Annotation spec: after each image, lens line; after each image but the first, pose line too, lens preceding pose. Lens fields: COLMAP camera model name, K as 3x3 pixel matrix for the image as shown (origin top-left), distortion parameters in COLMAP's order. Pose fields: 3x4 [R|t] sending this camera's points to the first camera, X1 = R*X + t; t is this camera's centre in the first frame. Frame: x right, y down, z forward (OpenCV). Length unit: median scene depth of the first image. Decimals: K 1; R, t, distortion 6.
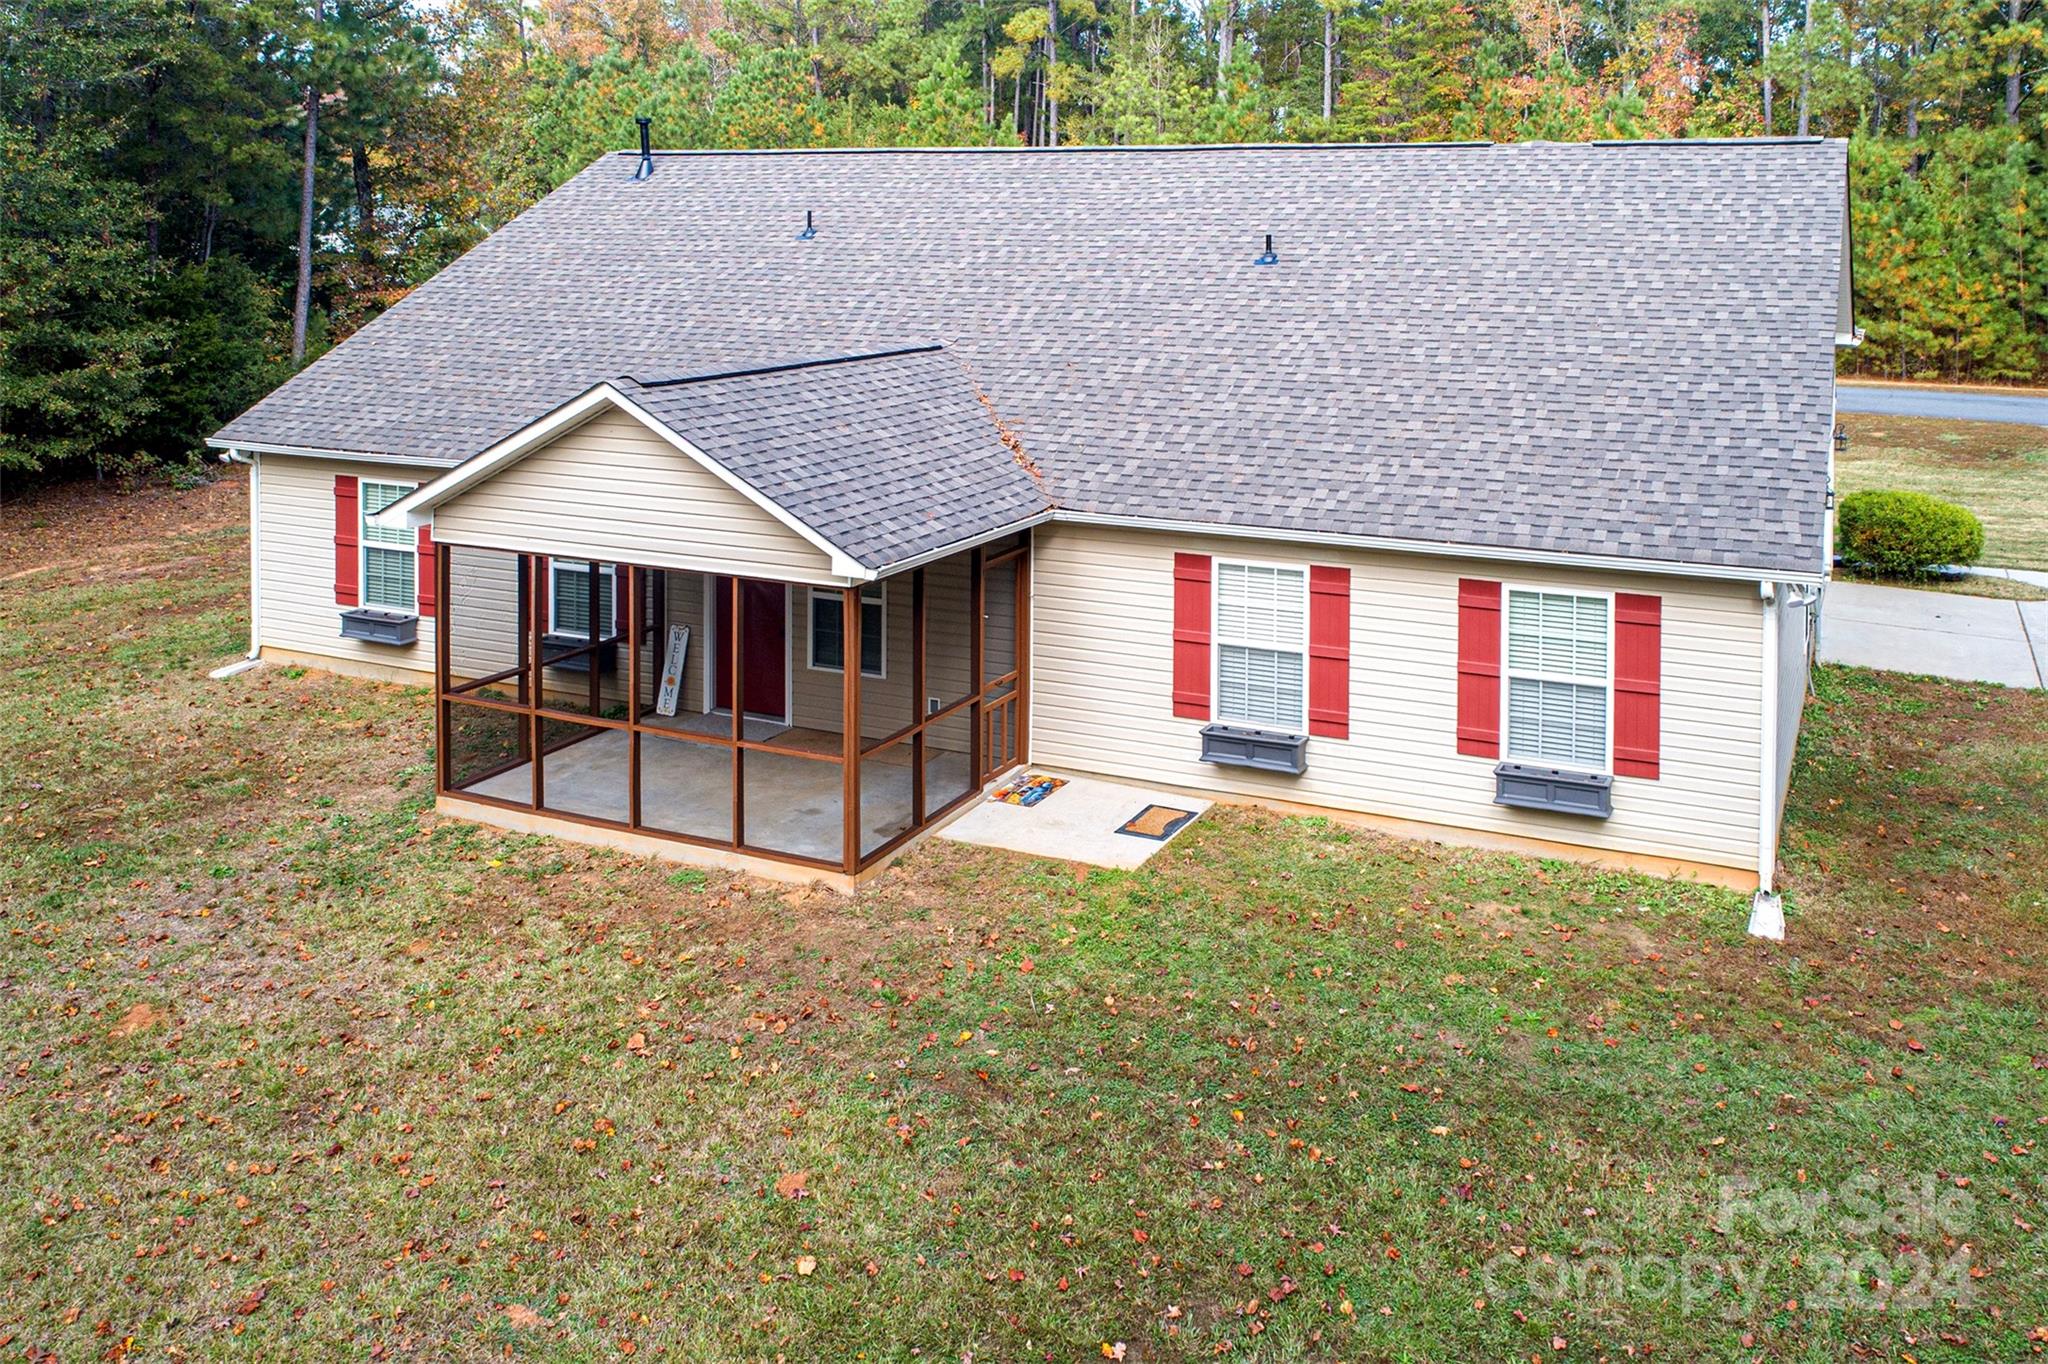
lens RADIAL K [[1702.3, 0, 1174.7], [0, 1702.3, 677.2], [0, 0, 1]] dist [-0.006380, -0.001788]
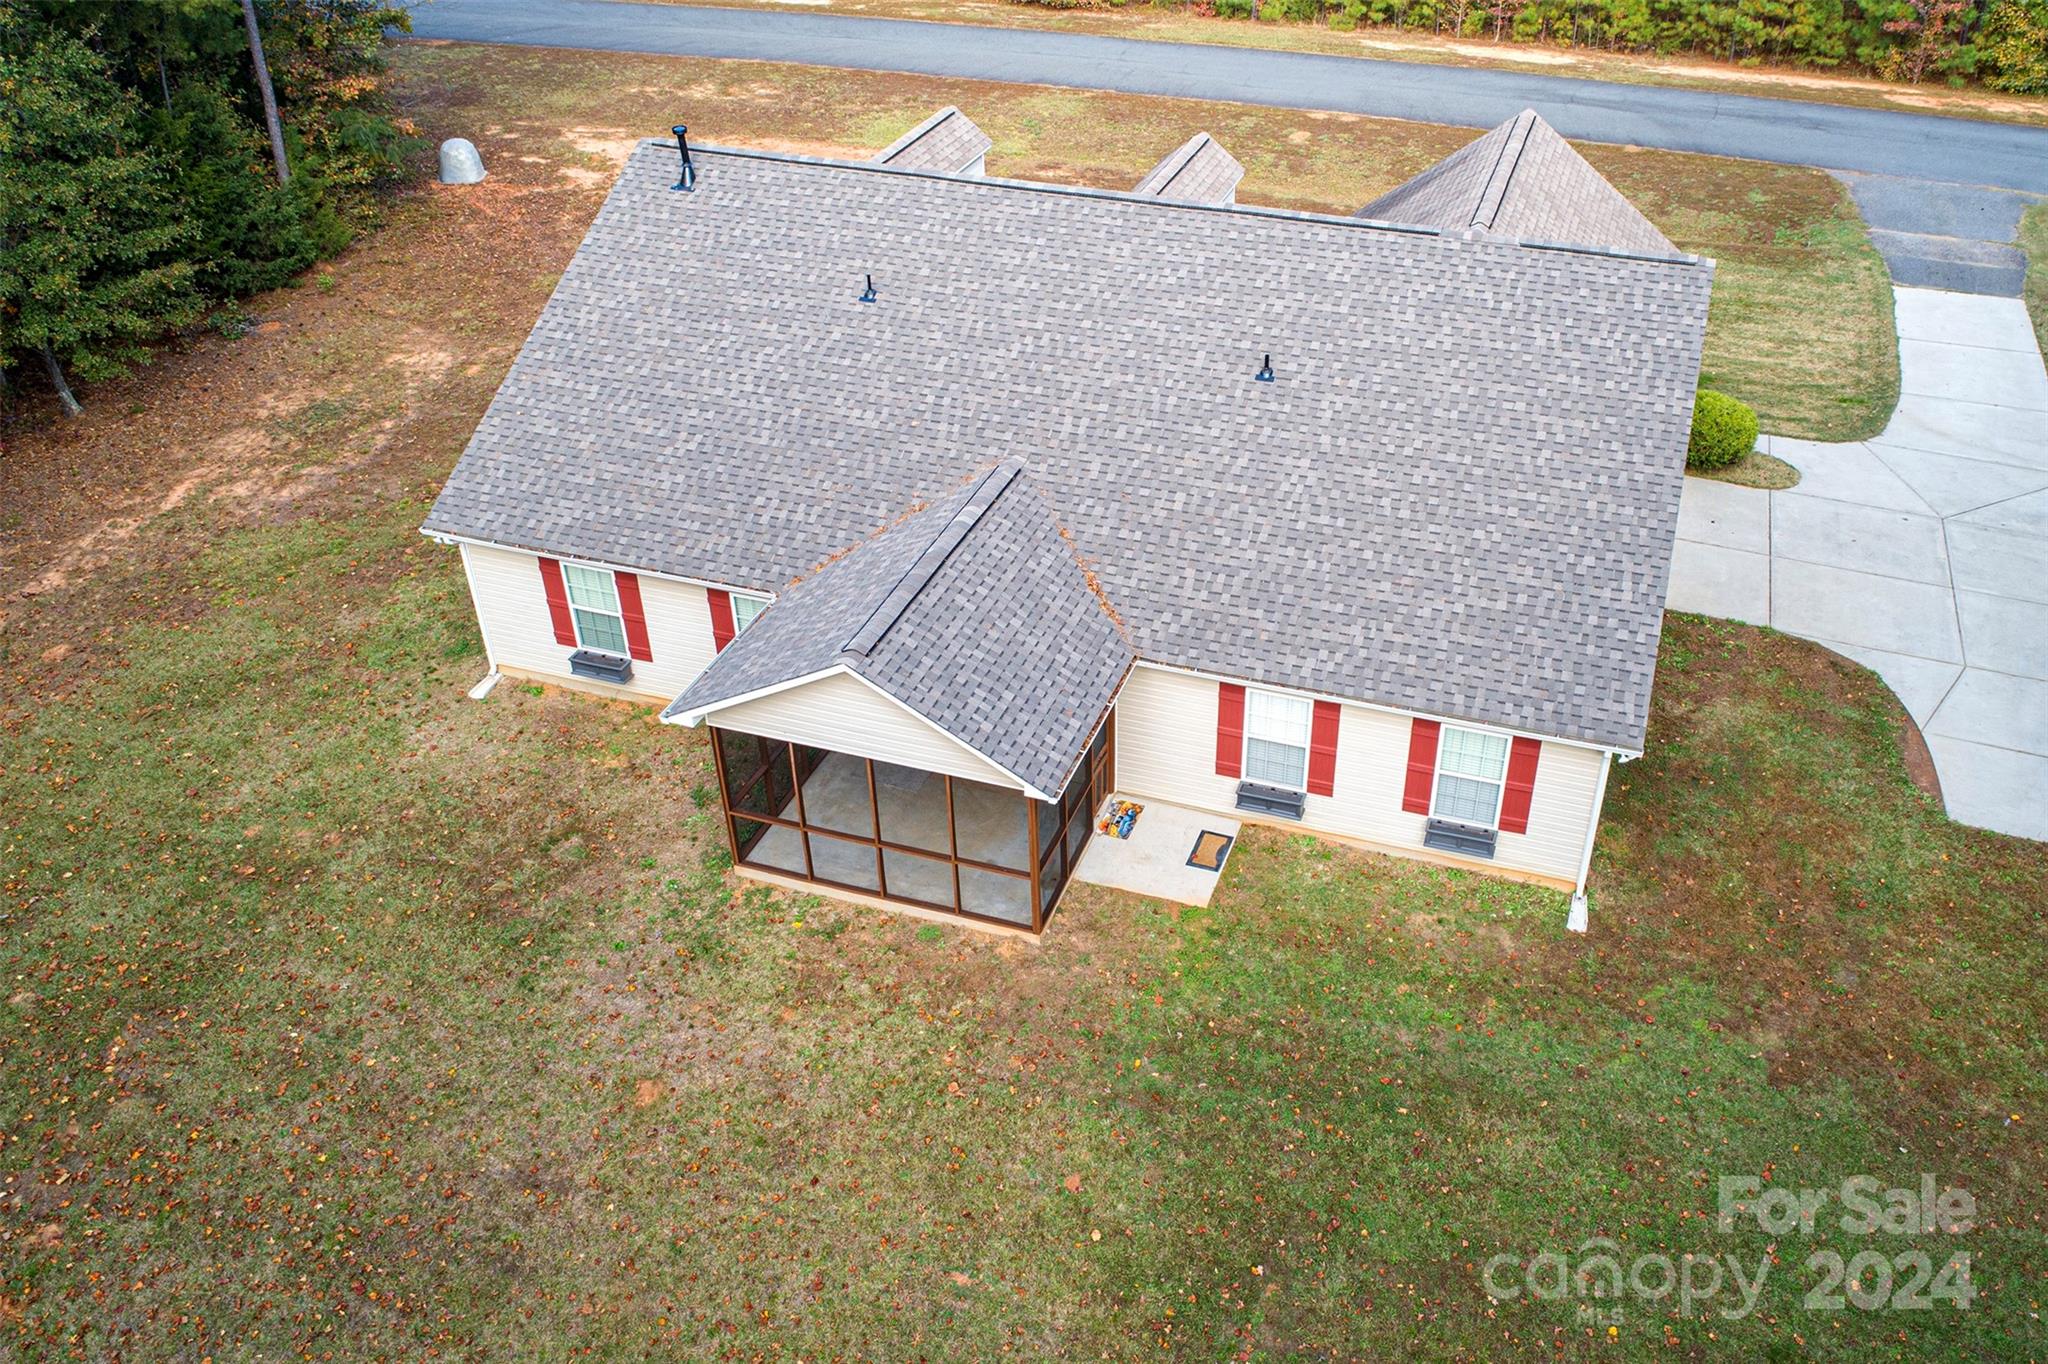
lens RADIAL K [[1706.9, 0, 1117.4], [0, 1706.9, 687.0], [0, 0, 1]] dist [-0.005176, -0.002897]
pose [[0.990977, -0.074444, 0.111458, -0.257419], [0.000410, 0.833252, 0.552893, -0.903659], [-0.134032, -0.547858, 0.825764, -0.205792]]
